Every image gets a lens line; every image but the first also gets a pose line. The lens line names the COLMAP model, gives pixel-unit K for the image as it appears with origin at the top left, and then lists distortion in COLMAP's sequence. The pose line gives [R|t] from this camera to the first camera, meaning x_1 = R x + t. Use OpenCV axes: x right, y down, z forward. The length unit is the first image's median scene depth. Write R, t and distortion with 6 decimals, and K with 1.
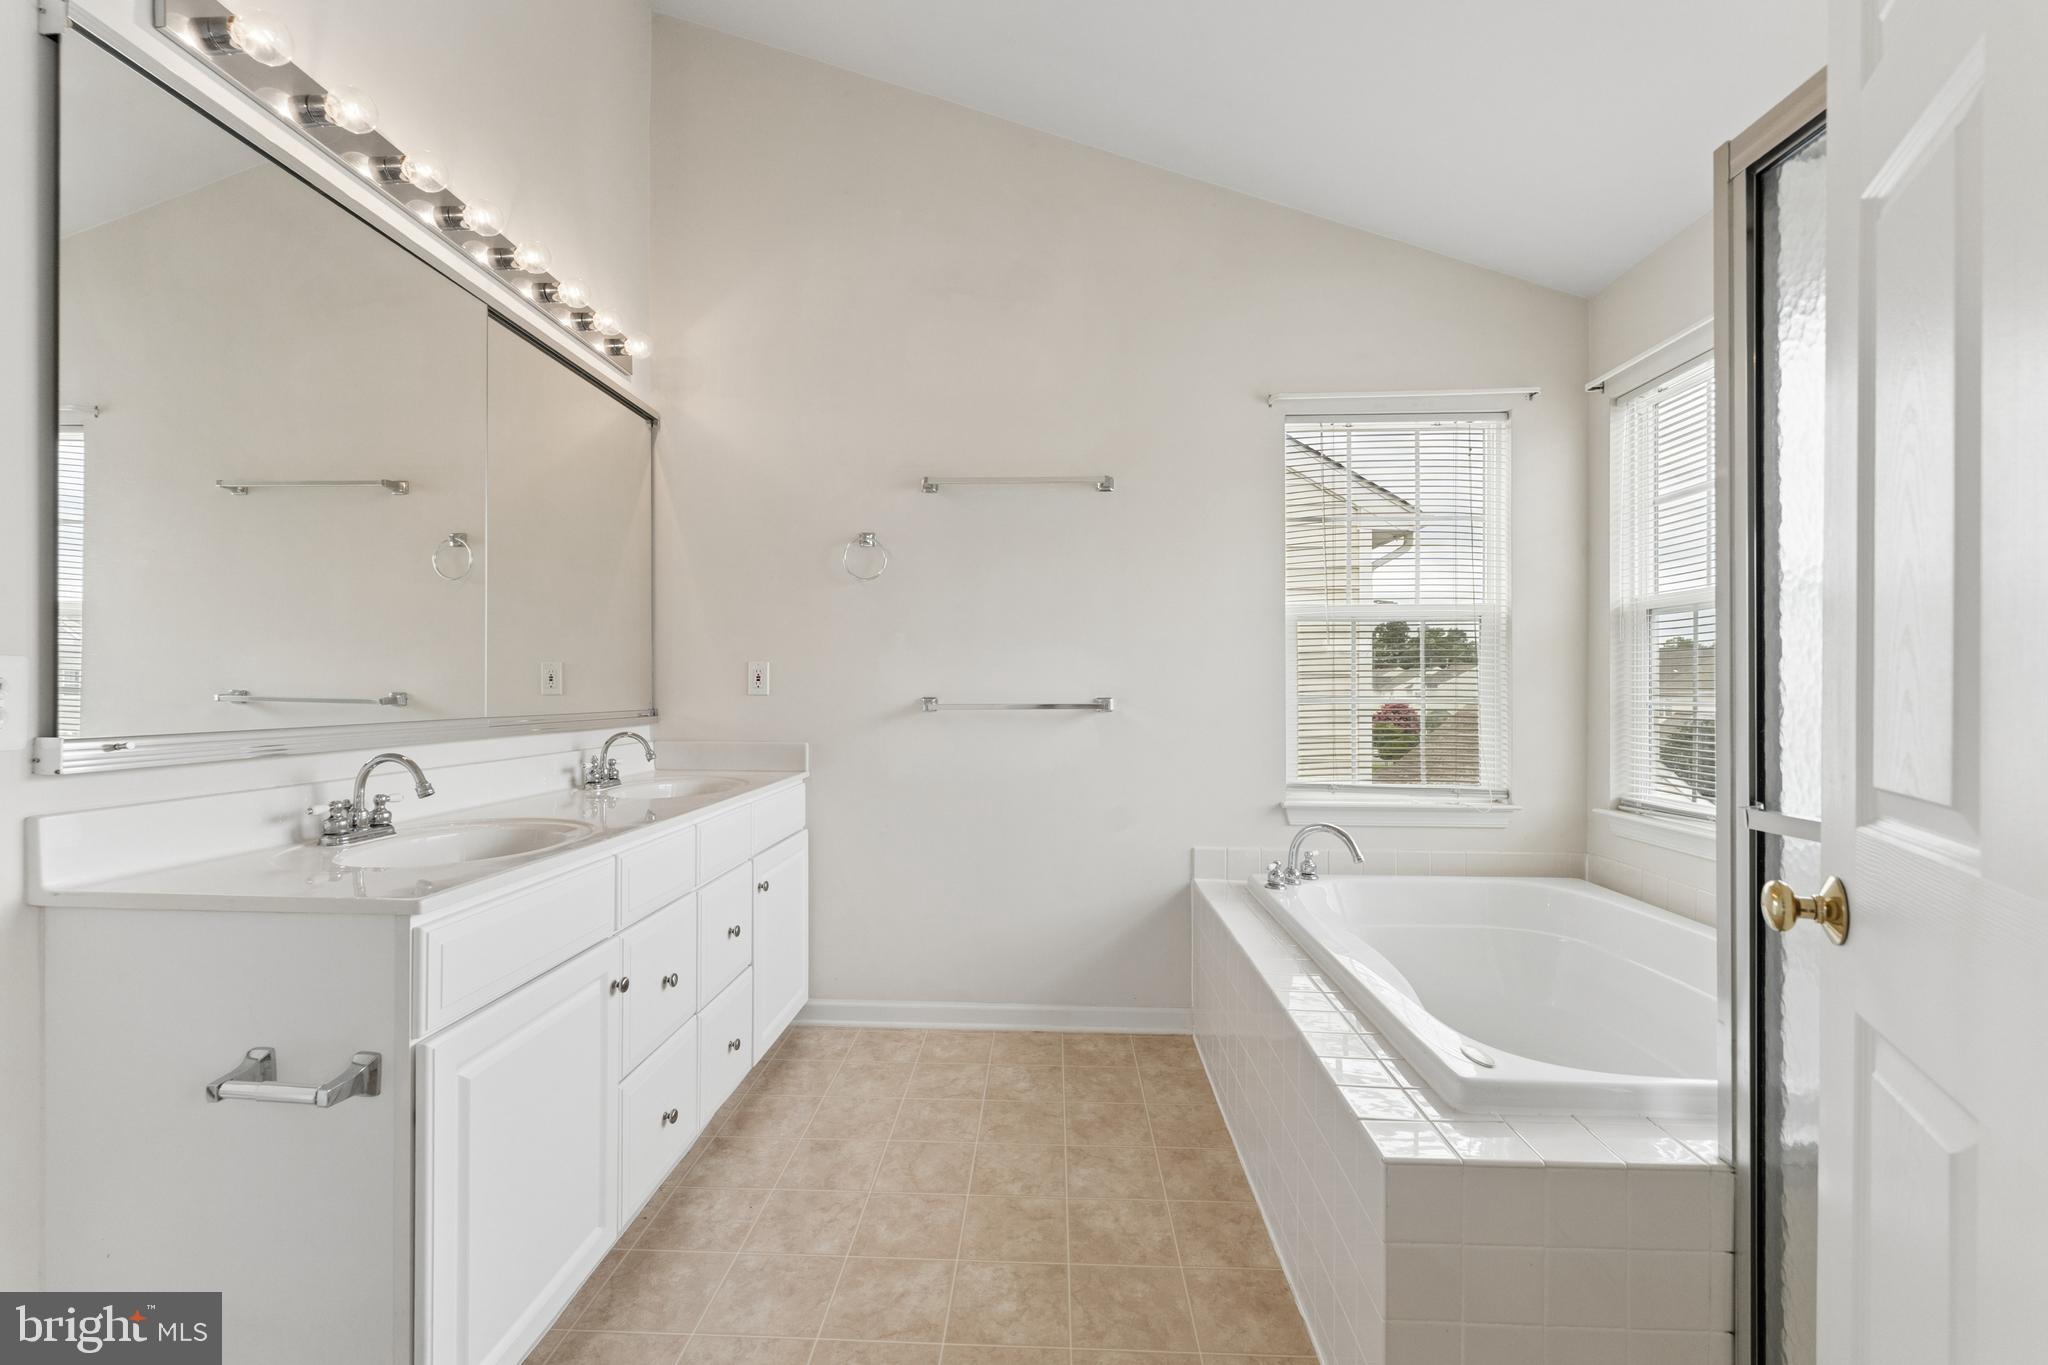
lens RADIAL K [[883.1, 0, 1009.5], [0, 883.1, 694.9], [0, 0, 1]] dist [-0.000011, -0.000052]
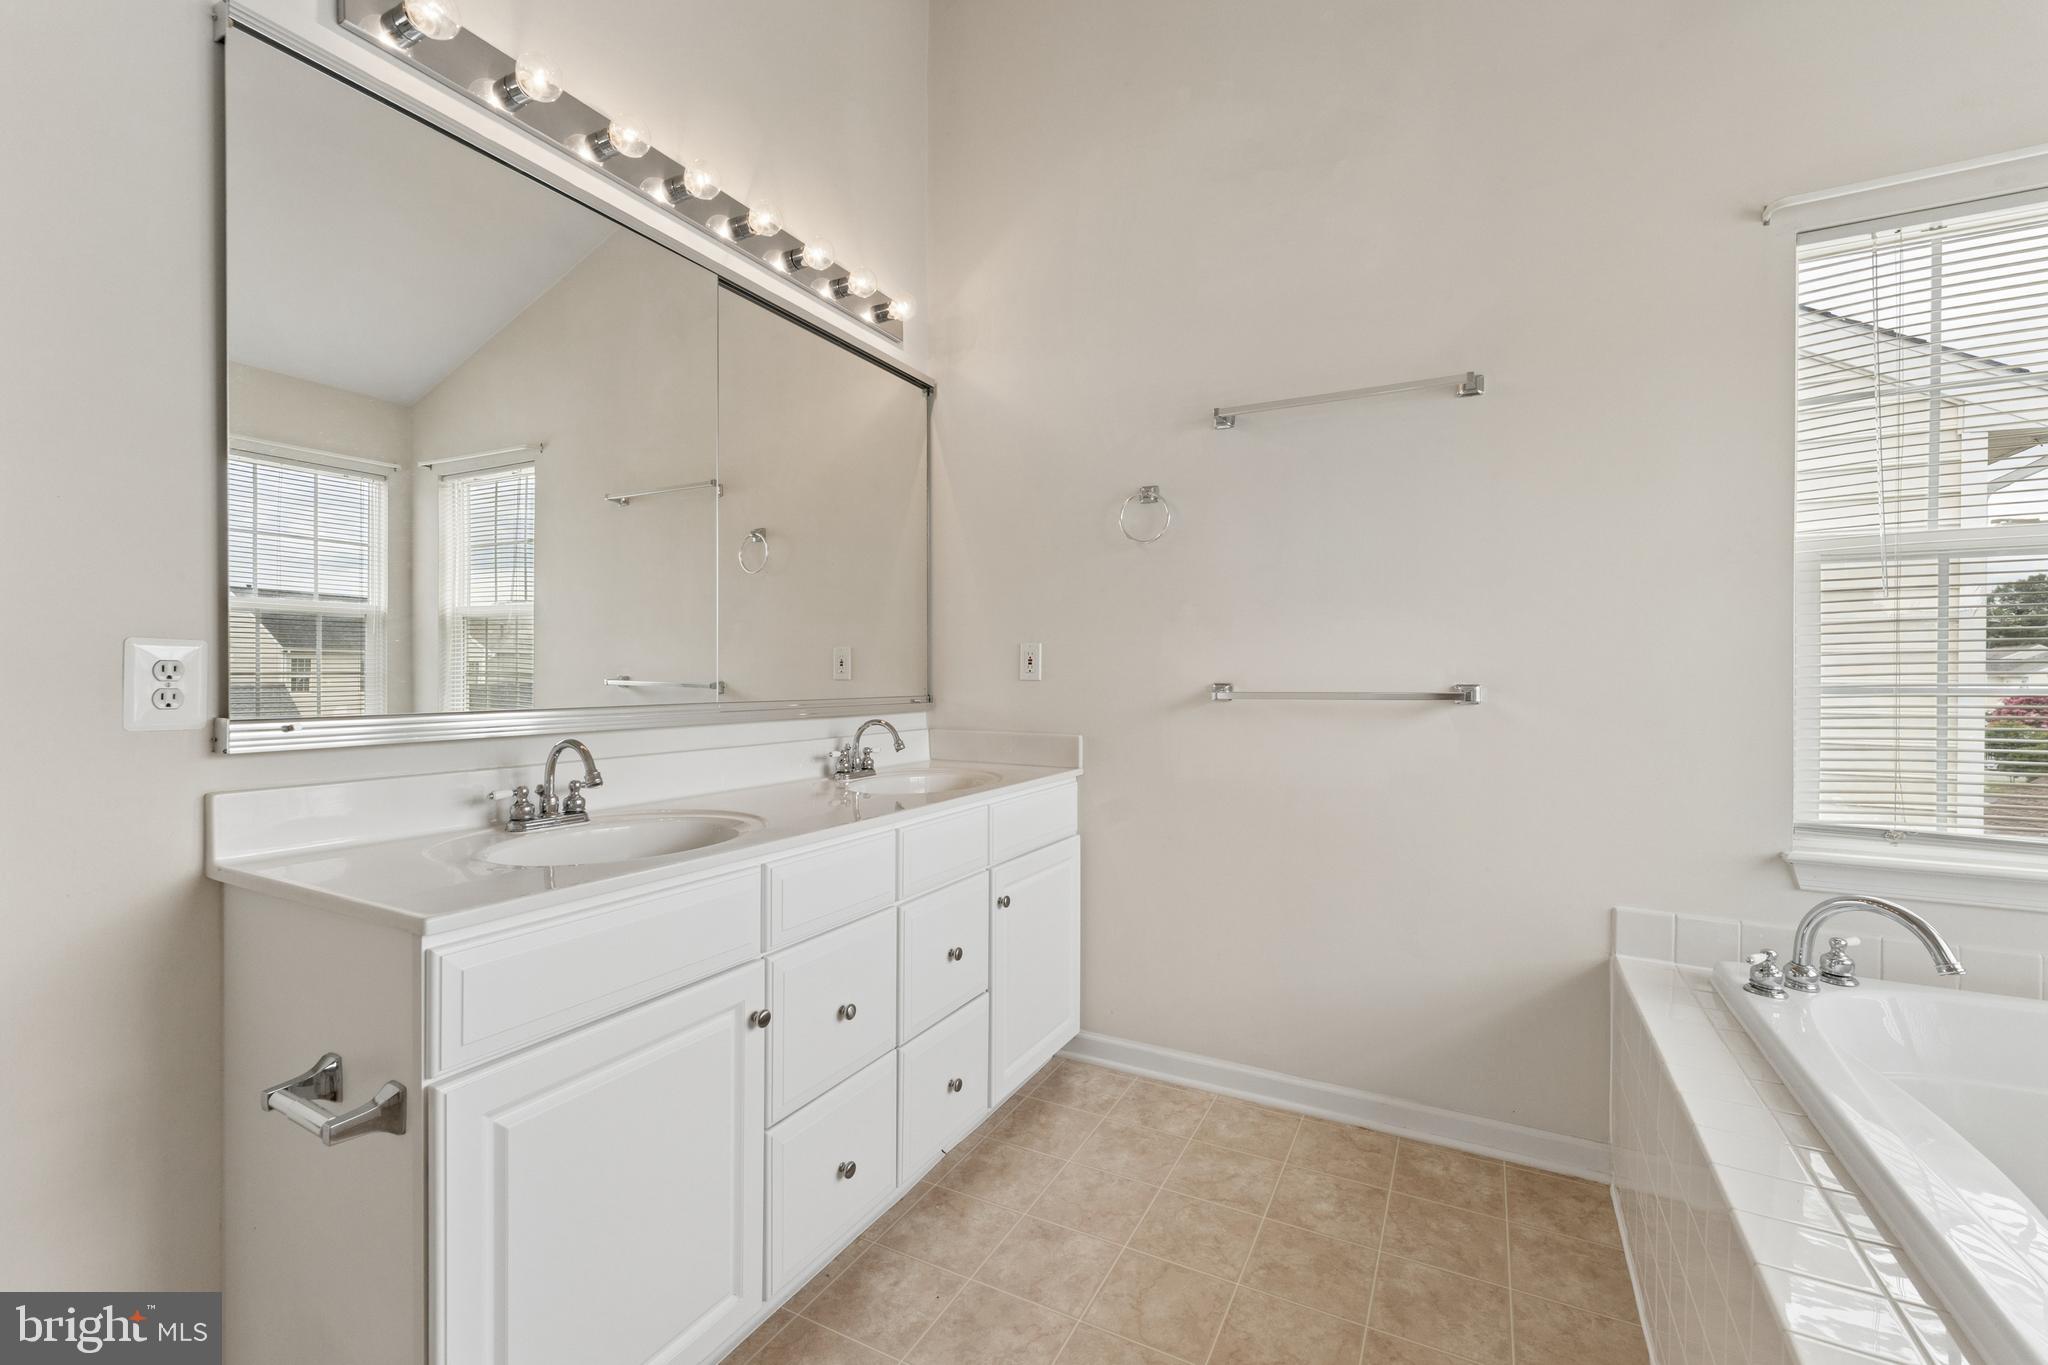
lens RADIAL K [[880.0, 0, 1000.9], [0, 880.0, 688.2], [0, 0, 1]] dist [0.000891, -0.000093]
pose [[0.899838, 0.005489, -0.436189, 0.088875], [-0.002134, 0.999964, 0.008183, 0.001200], [0.436218, -0.006432, 0.899818, 0.216218]]
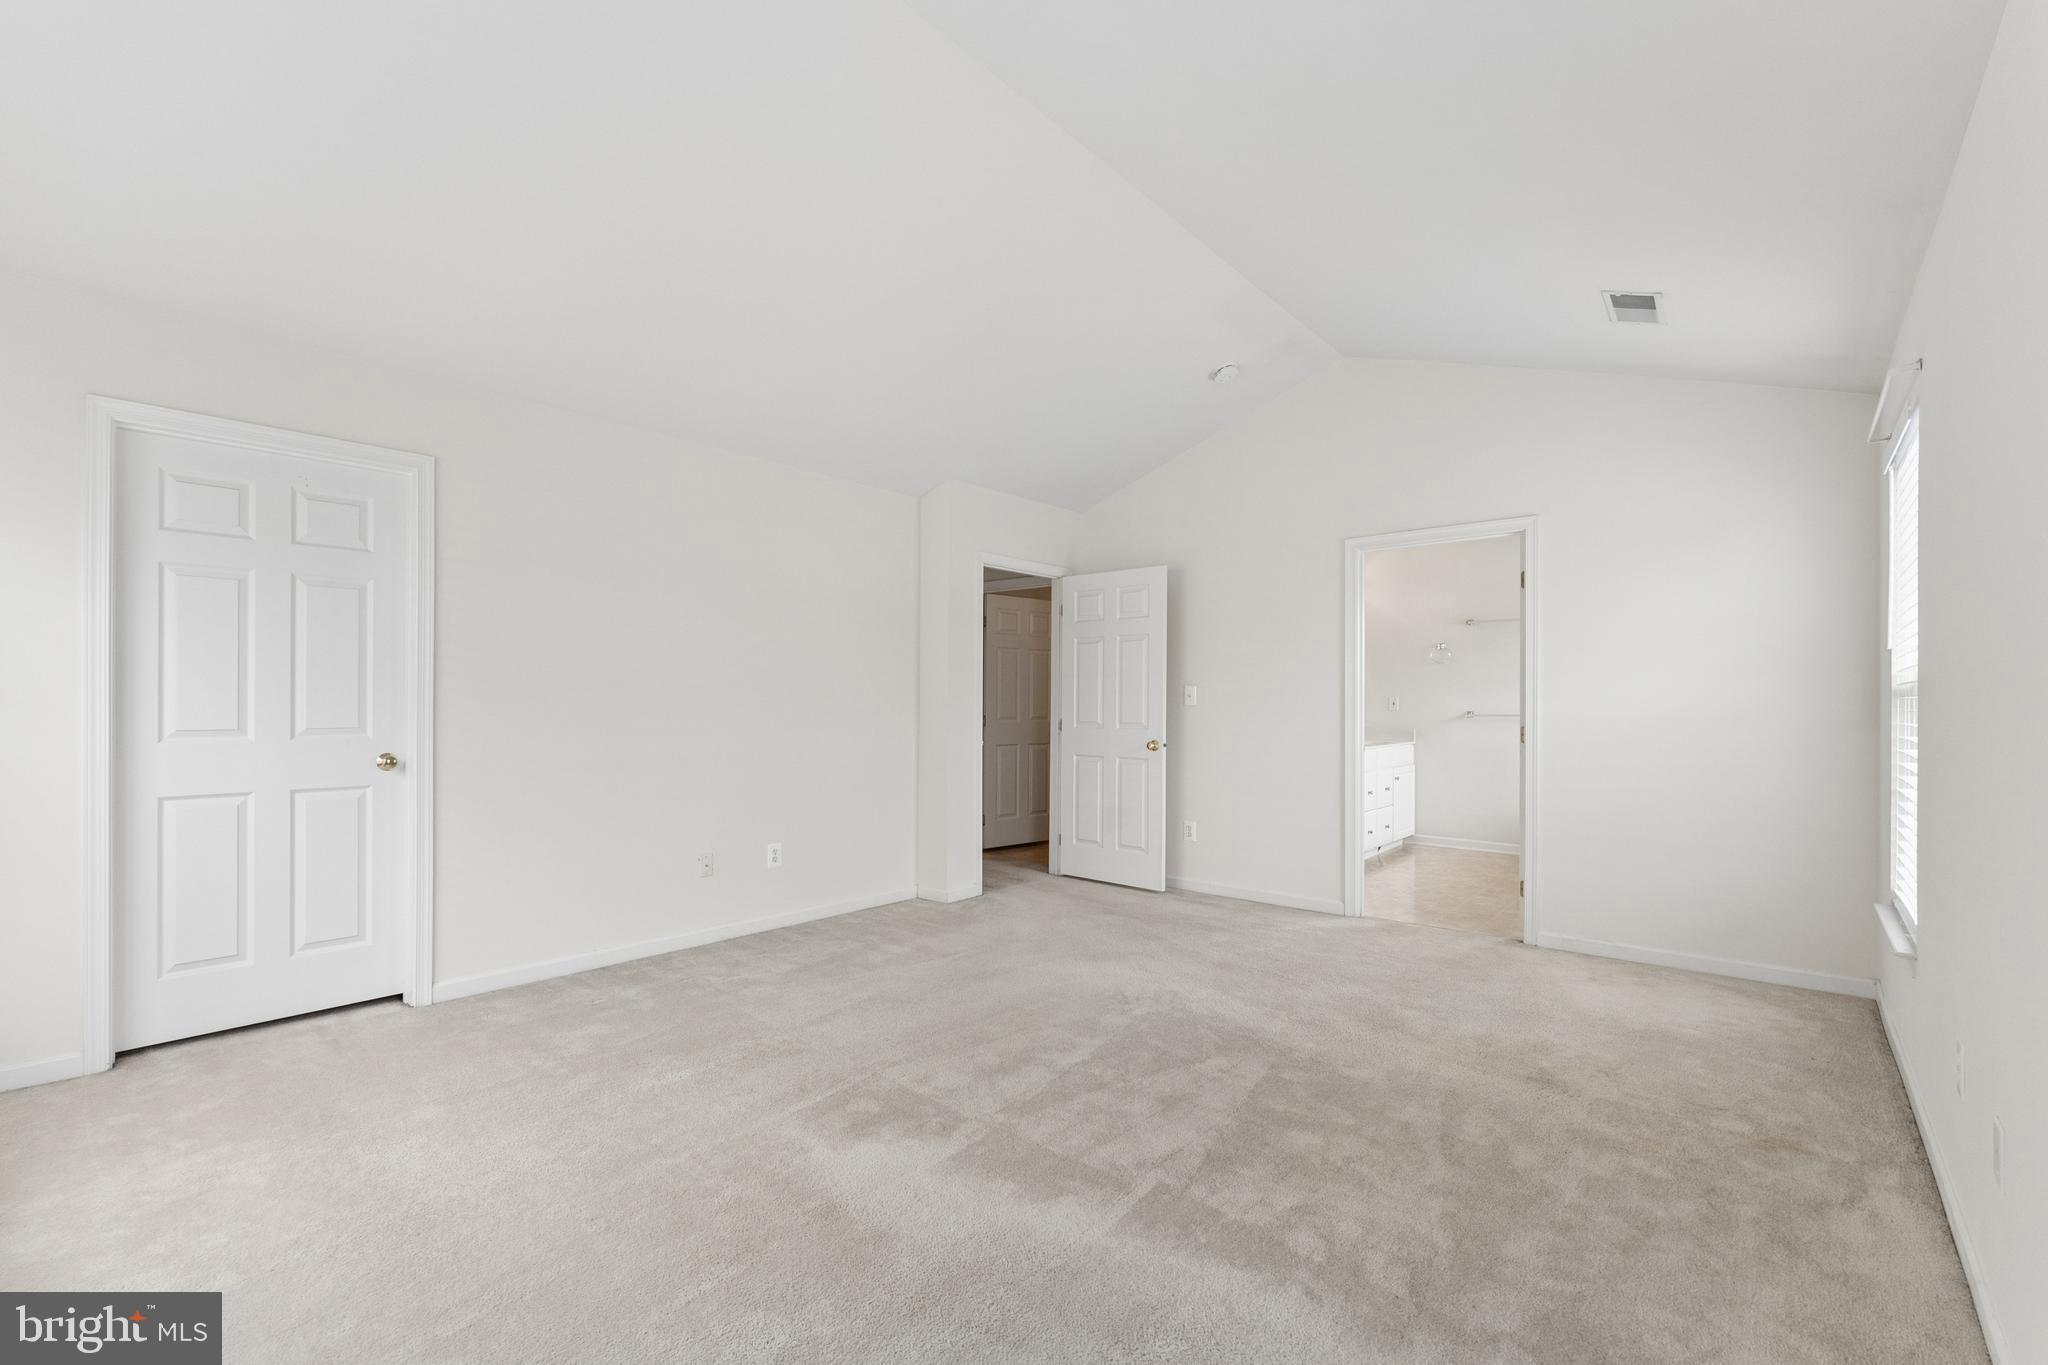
lens RADIAL K [[883.1, 0, 1009.5], [0, 883.1, 694.9], [0, 0, 1]] dist [-0.000011, -0.000052]
pose [[0.790942, -0.000838, -0.611891, 0.448997], [-0.008773, 0.999881, -0.012709, -0.002641], [0.611829, 0.015420, 0.790840, -1.913892]]
